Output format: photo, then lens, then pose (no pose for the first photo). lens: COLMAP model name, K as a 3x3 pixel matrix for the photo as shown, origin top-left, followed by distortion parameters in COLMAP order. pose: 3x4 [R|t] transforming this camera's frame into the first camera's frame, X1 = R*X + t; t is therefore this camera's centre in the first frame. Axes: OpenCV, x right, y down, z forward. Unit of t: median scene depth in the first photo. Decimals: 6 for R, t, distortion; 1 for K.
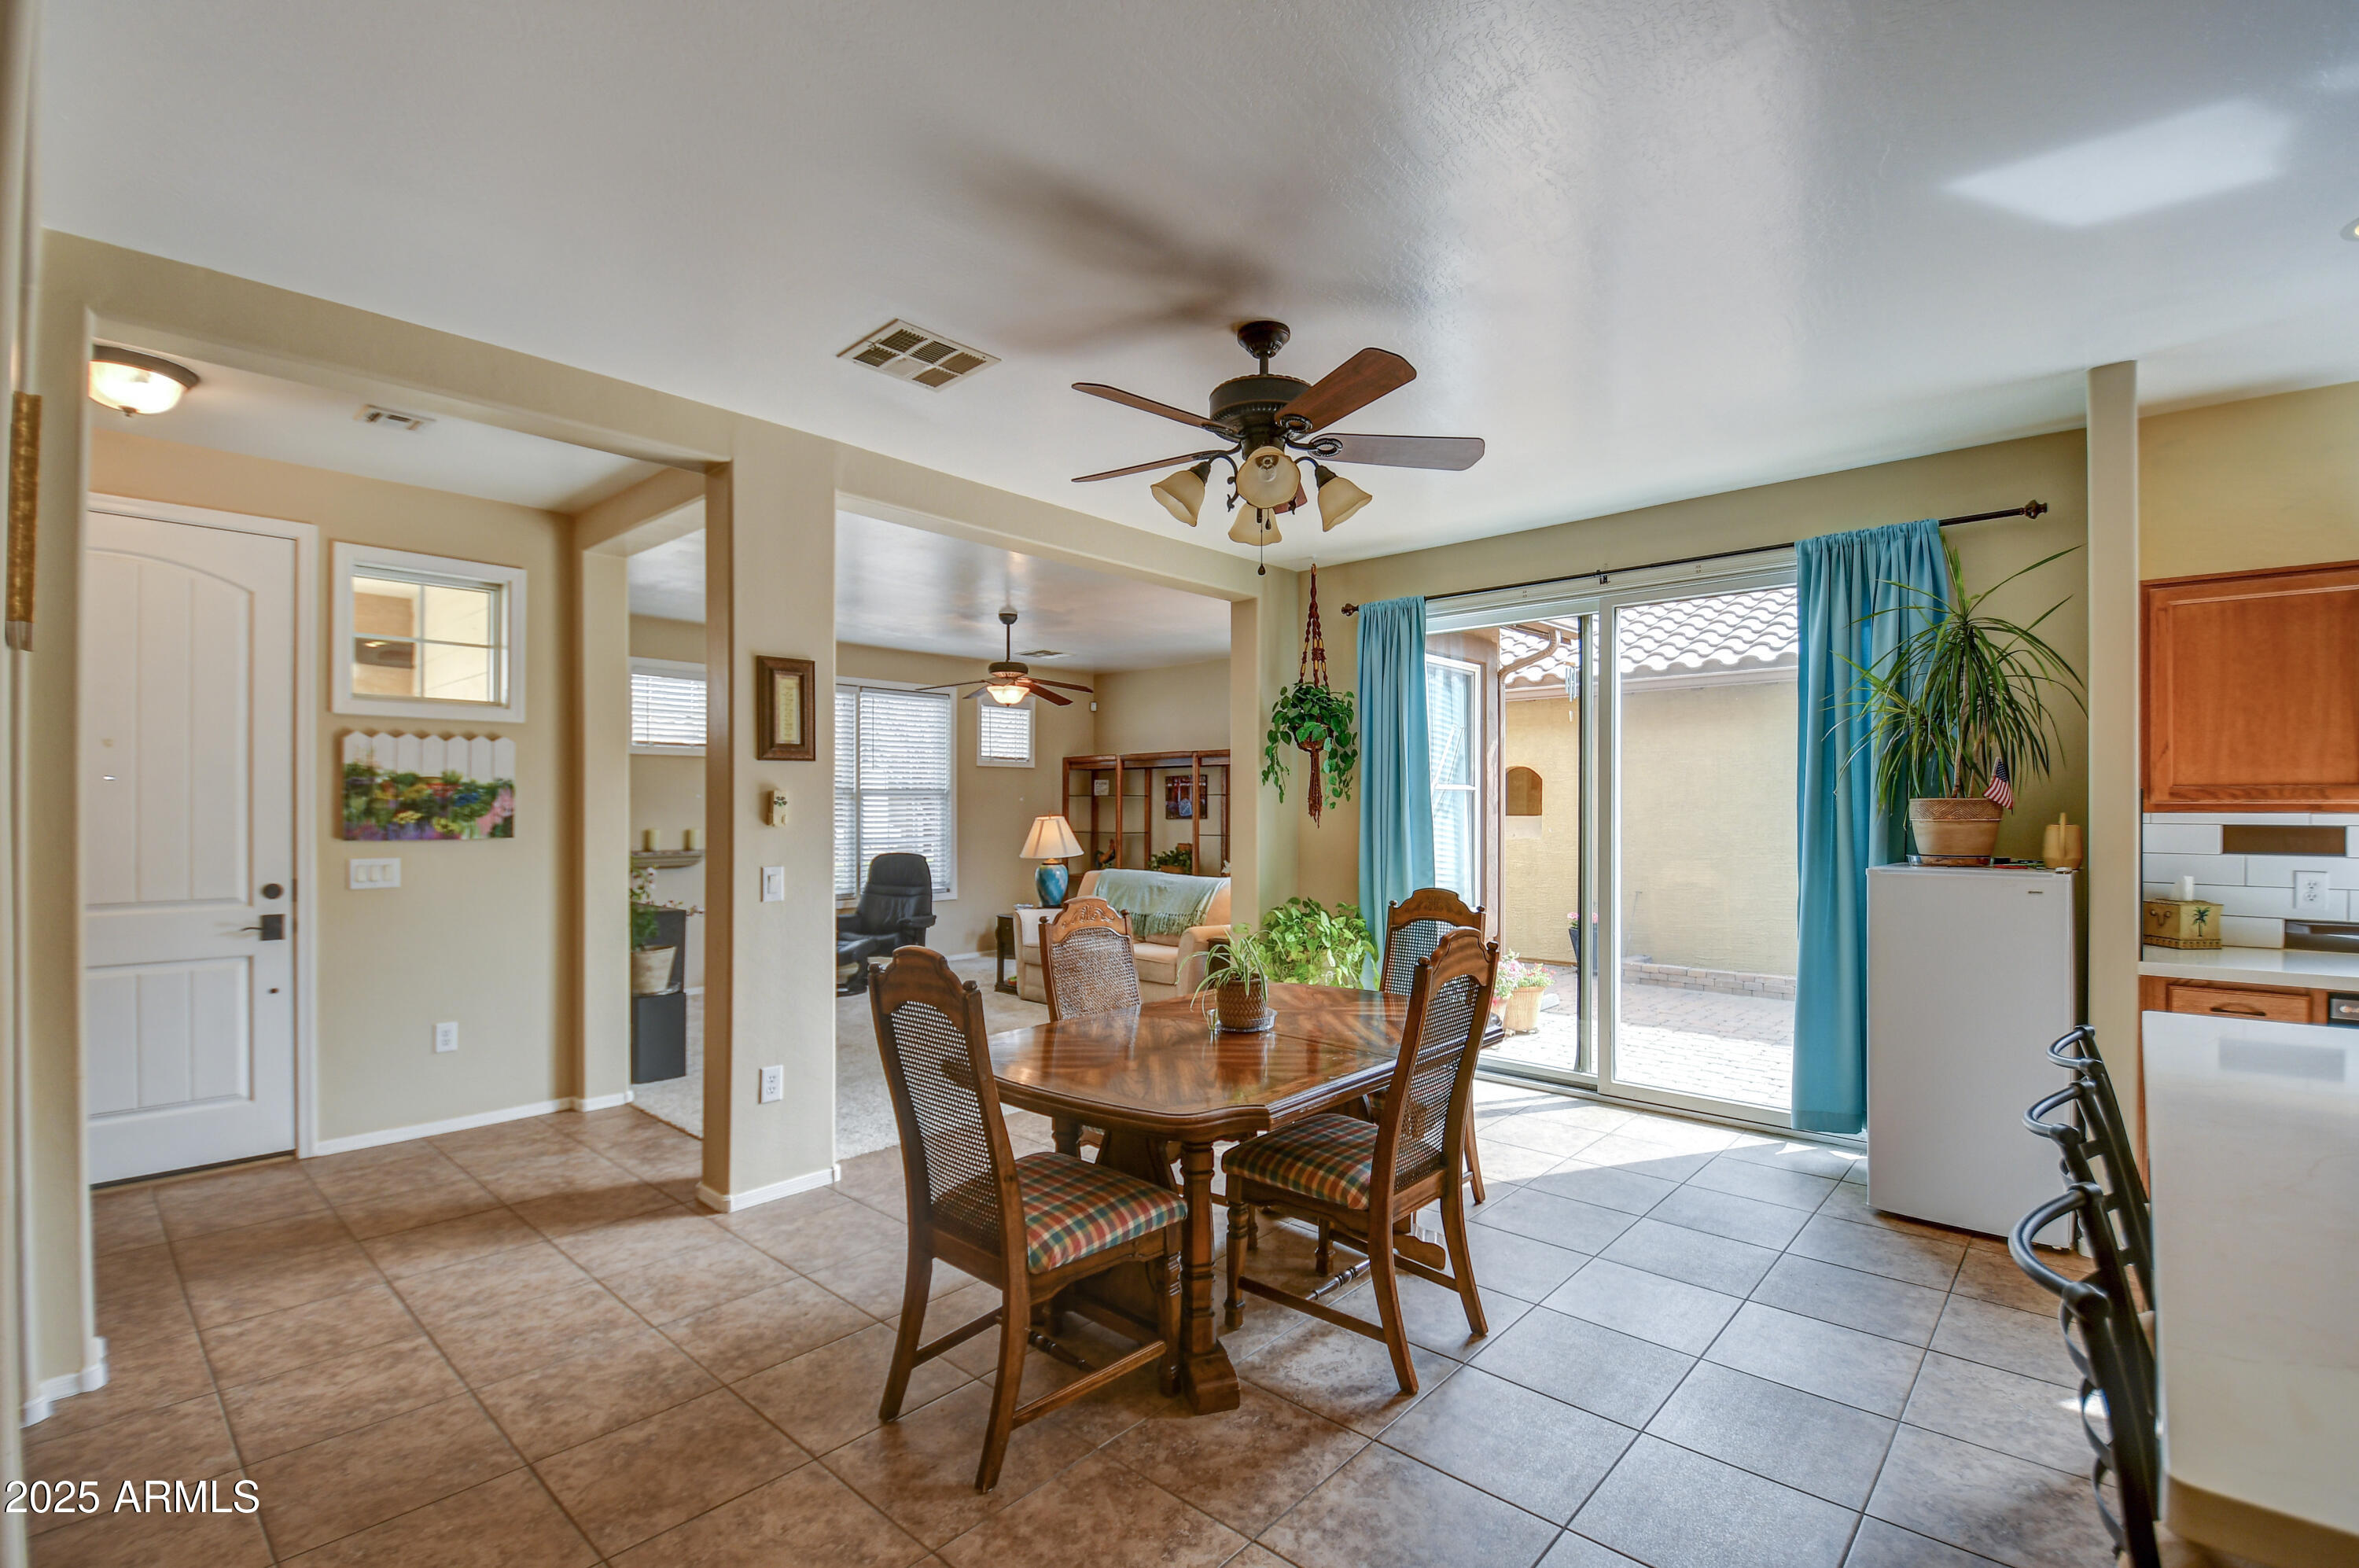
lens RADIAL K [[1041.5, 0, 1184.2], [0, 1041.5, 814.1], [0, 0, 1]] dist [0.010630, -0.021286]
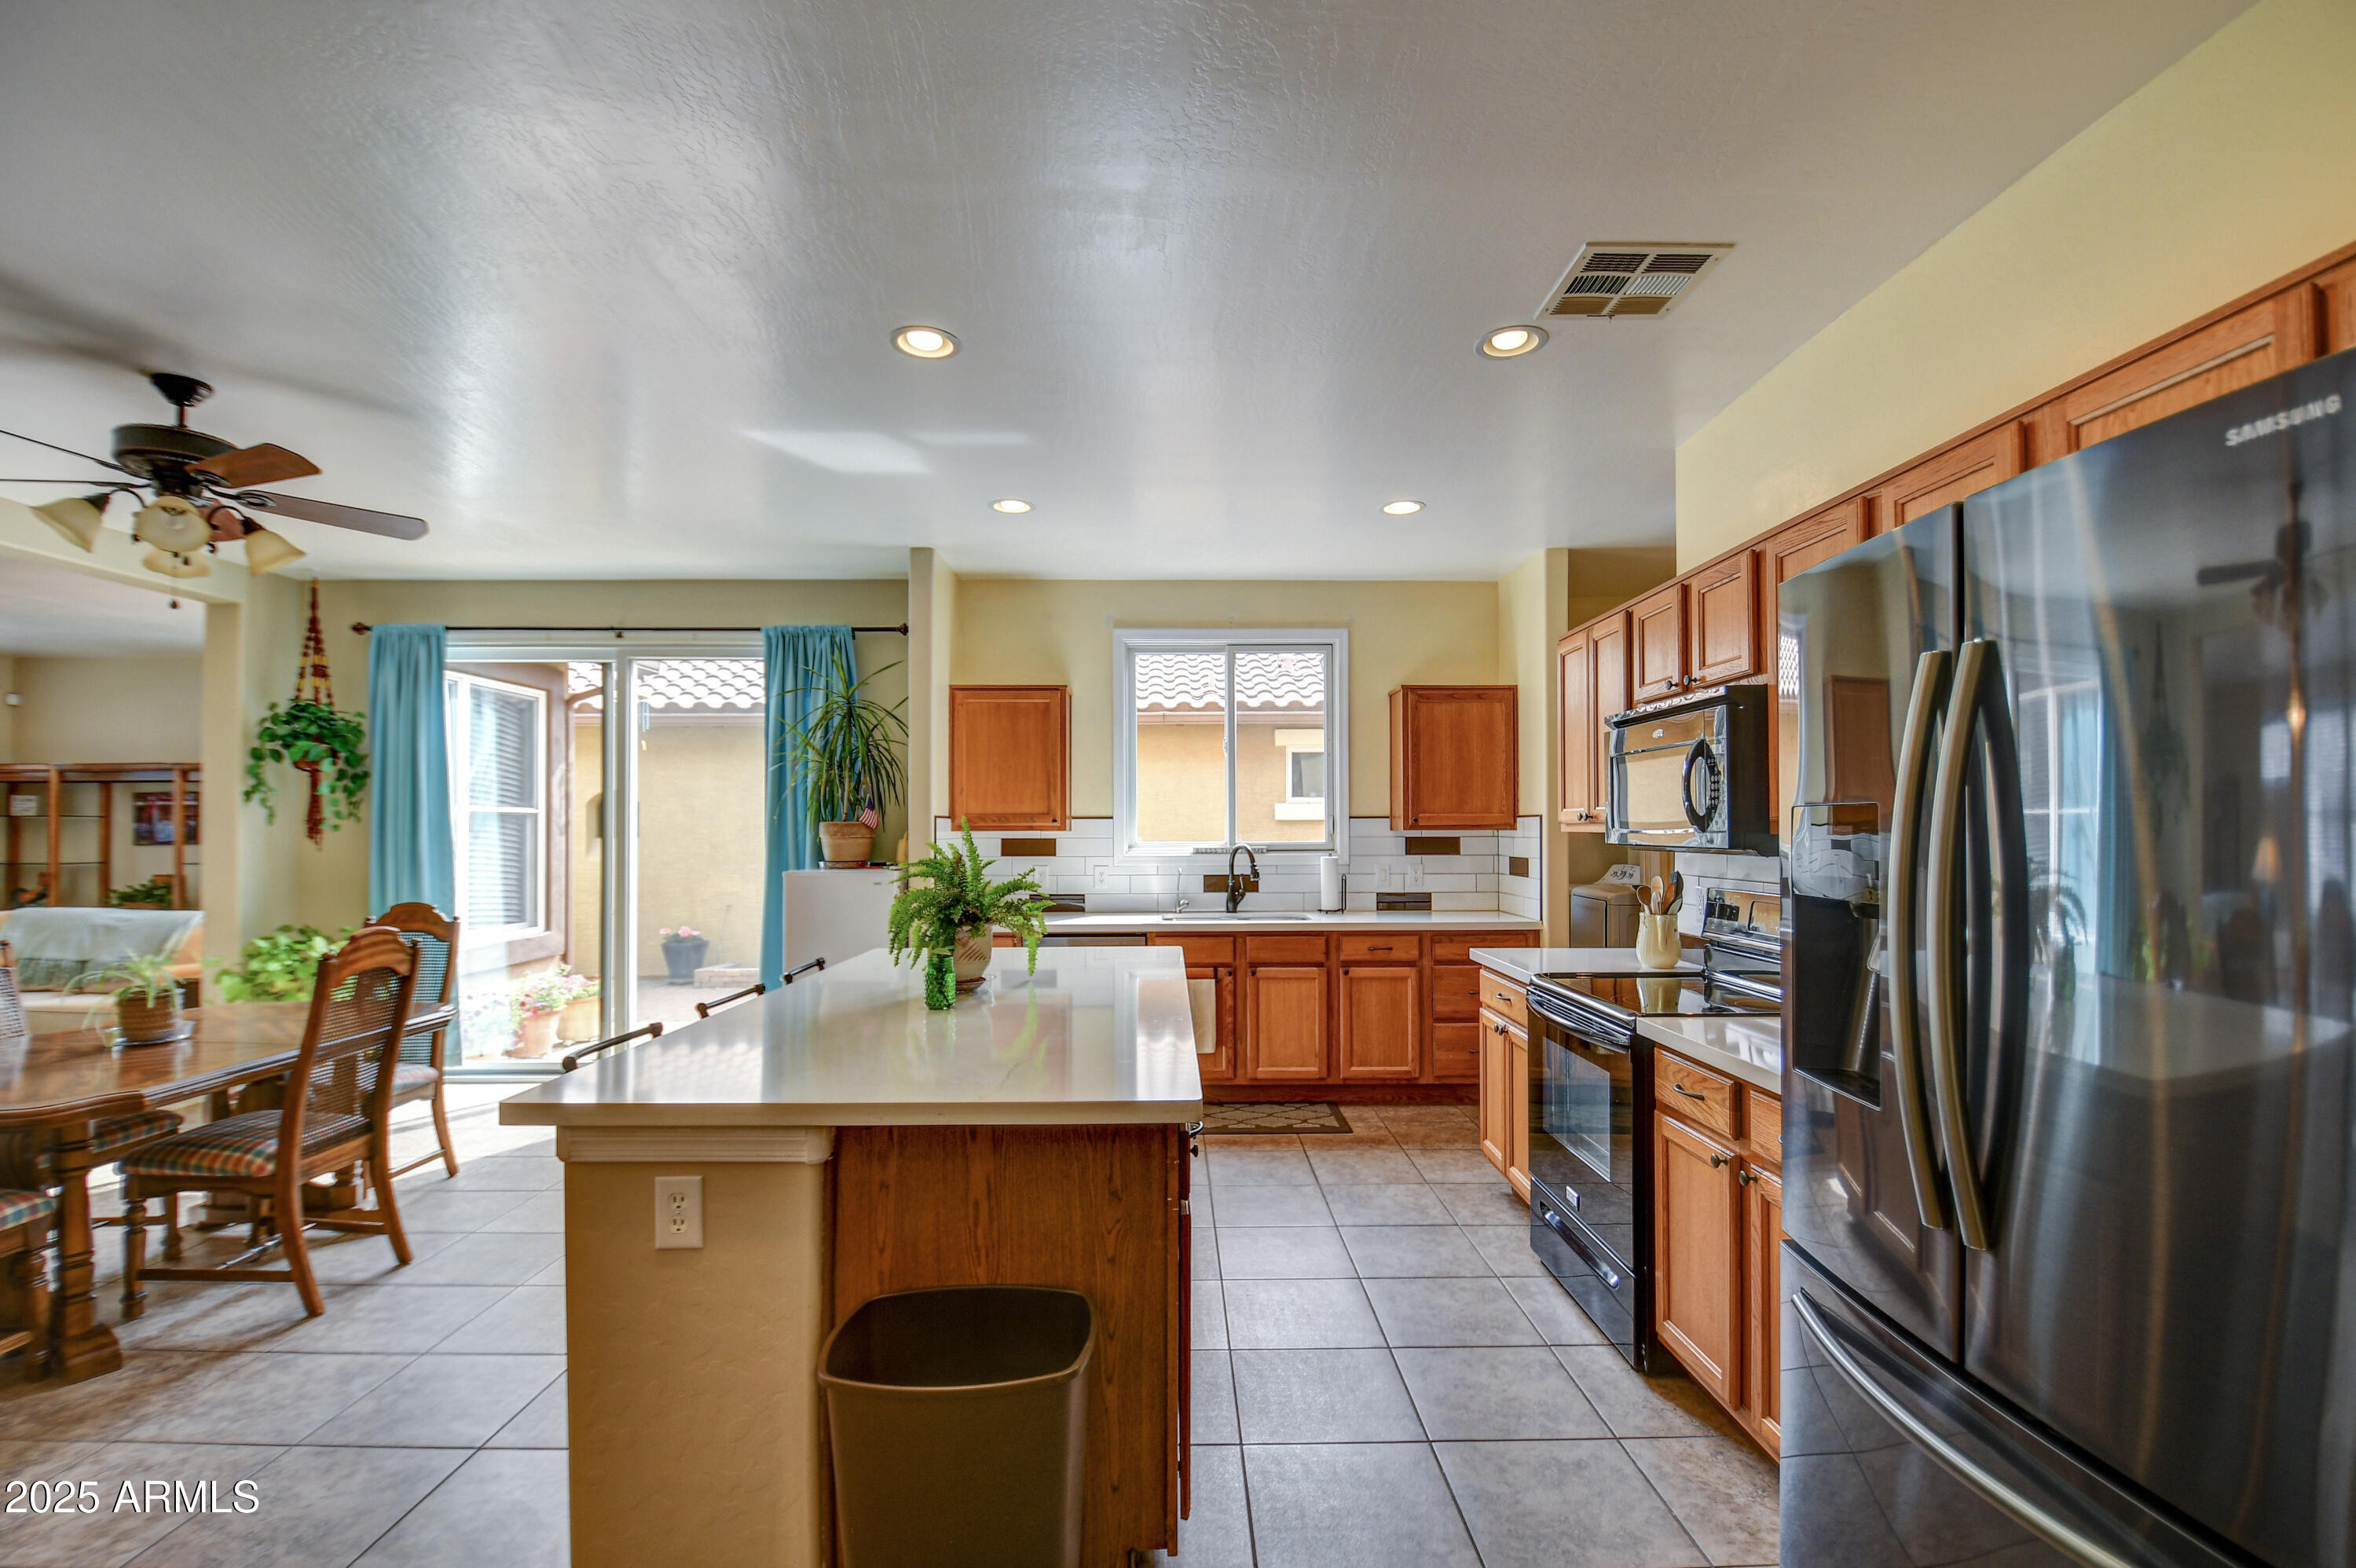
lens RADIAL K [[1039.5, 0, 1164.3], [0, 1039.5, 826.3], [0, 0, 1]] dist [0.004756, -0.014283]
pose [[0.737047, -0.000444, 0.675842, 0.074540], [0.007131, 0.999949, -0.007120, 0.003535], [-0.675804, 0.010067, 0.737013, -0.305065]]
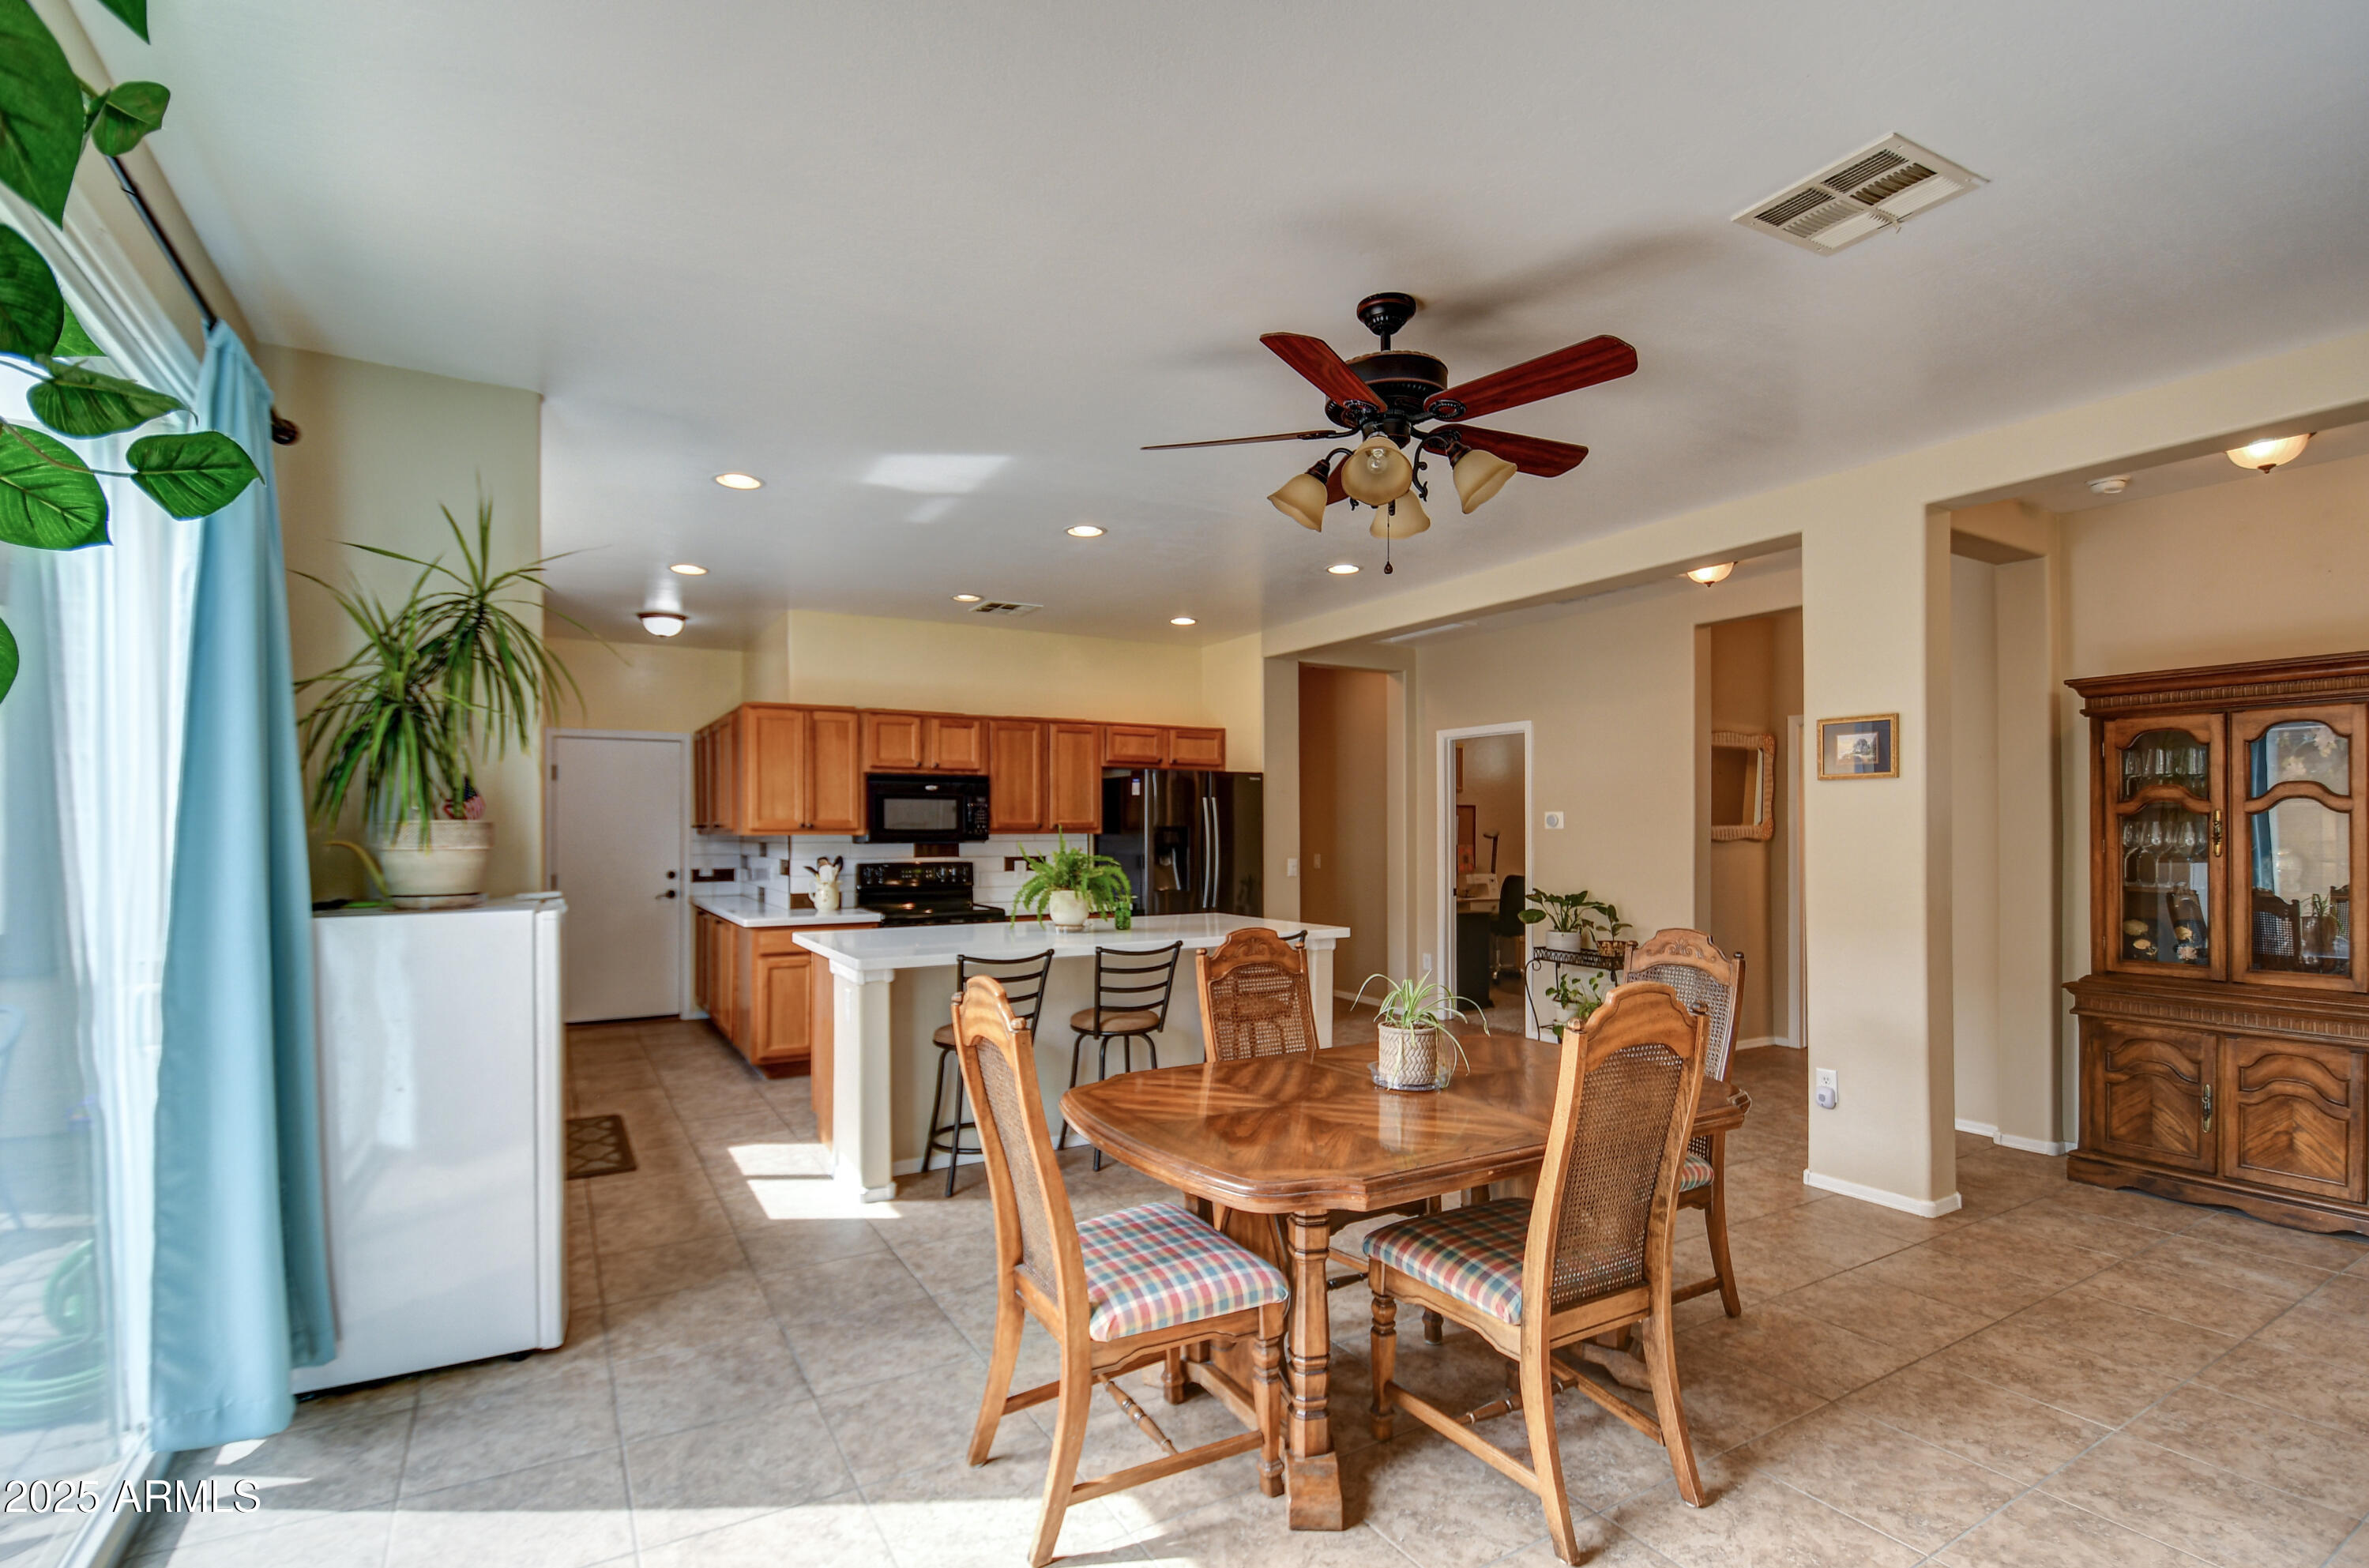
lens RADIAL K [[1100.1, 0, 1189.9], [0, 1100.1, 821.4], [0, 0, 1]] dist [0.000860, -0.000272]
pose [[-0.955668, 0.003591, 0.294423, -0.028378], [0.003475, 0.999994, -0.000917, -0.010236], [-0.294425, 0.000147, -0.955675, 1.357473]]
